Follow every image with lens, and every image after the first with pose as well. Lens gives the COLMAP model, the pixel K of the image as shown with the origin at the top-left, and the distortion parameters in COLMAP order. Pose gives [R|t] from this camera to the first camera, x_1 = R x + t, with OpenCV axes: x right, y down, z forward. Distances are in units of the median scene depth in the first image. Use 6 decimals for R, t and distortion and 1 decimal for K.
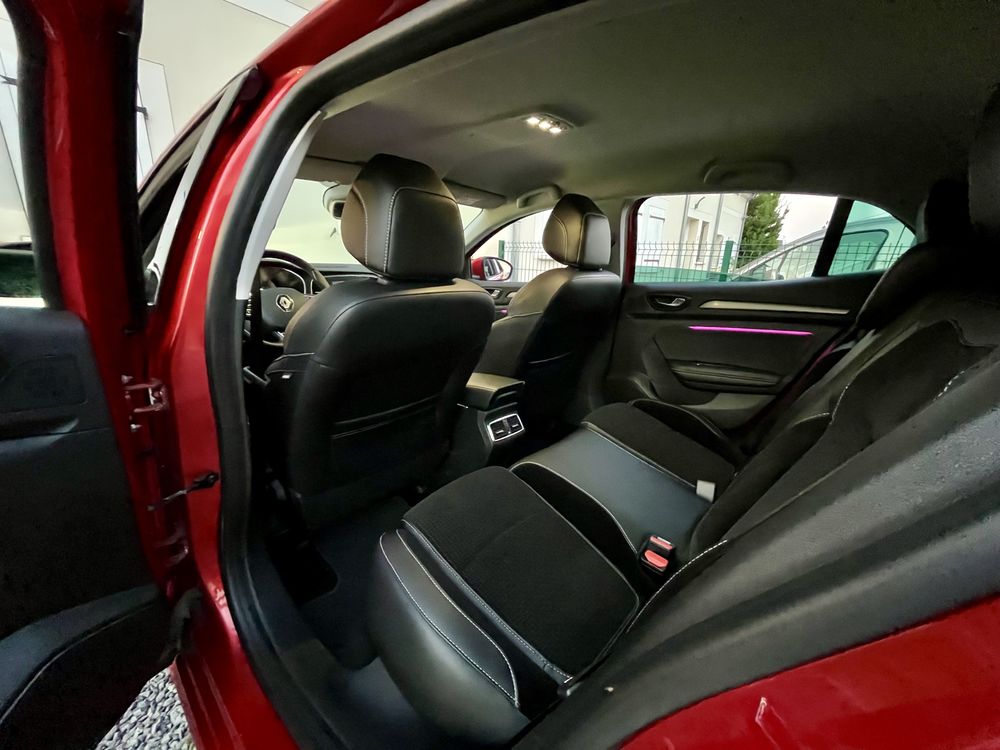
lens RADIAL K [[406.1, 0, 498.1], [0, 406.1, 375.4], [0, 0, 1]] dist [-0.004170, 0.001169]
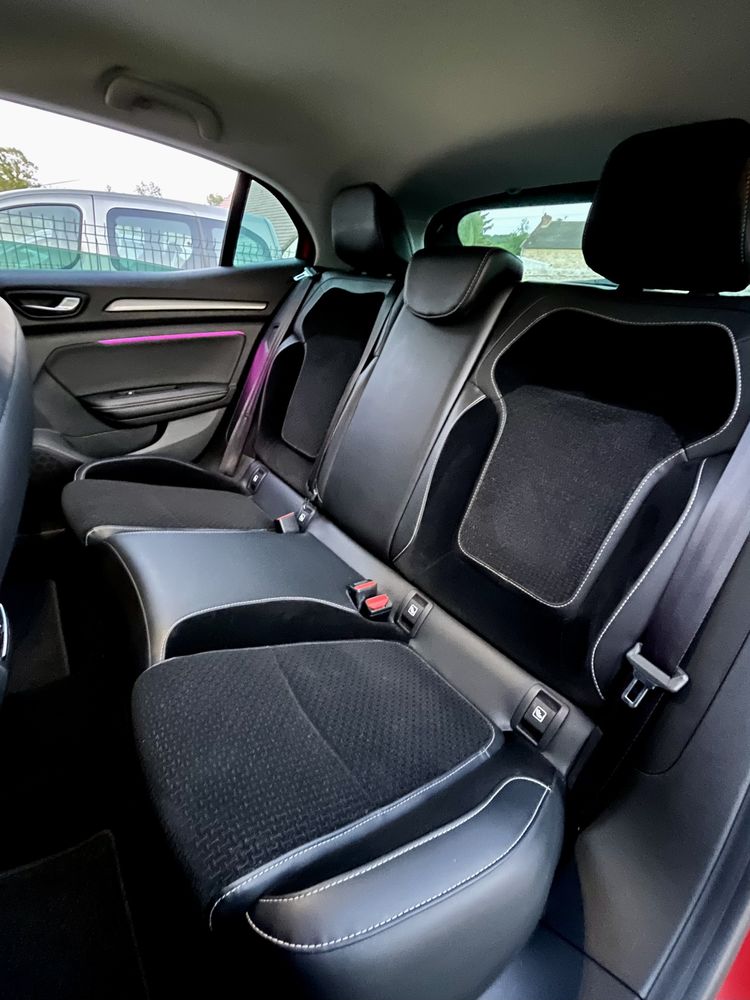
lens RADIAL K [[477.2, 0, 372.7], [0, 477.2, 505.4], [0, 0, 1]] dist [-0.009444, -0.000206]
pose [[0.208328, -0.421799, 0.882431, -0.292225], [0.196017, 0.901928, 0.384842, -0.101325], [-0.958215, 0.092799, 0.270576, 0.420894]]
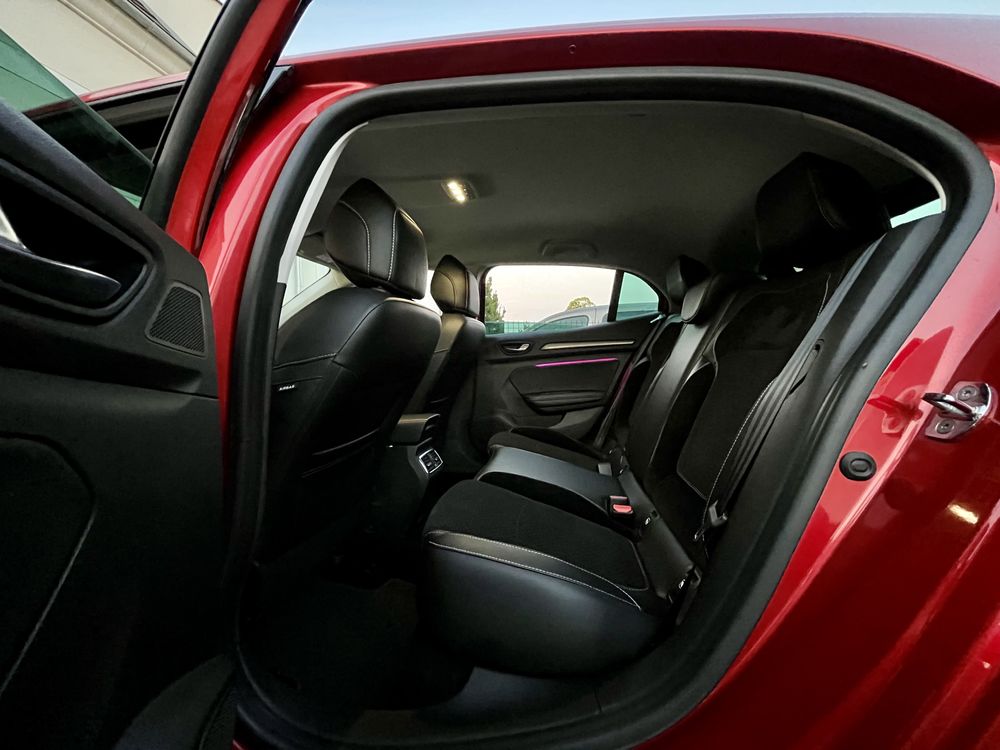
lens RADIAL K [[406.1, 0, 503.7], [0, 406.1, 372.4], [0, 0, 1]] dist [-0.004170, 0.001169]
pose [[0.826680, -0.055208, 0.559957, -0.364988], [0.182760, 0.967562, -0.174419, 0.118896], [-0.532164, 0.246527, 0.809954, 0.040997]]
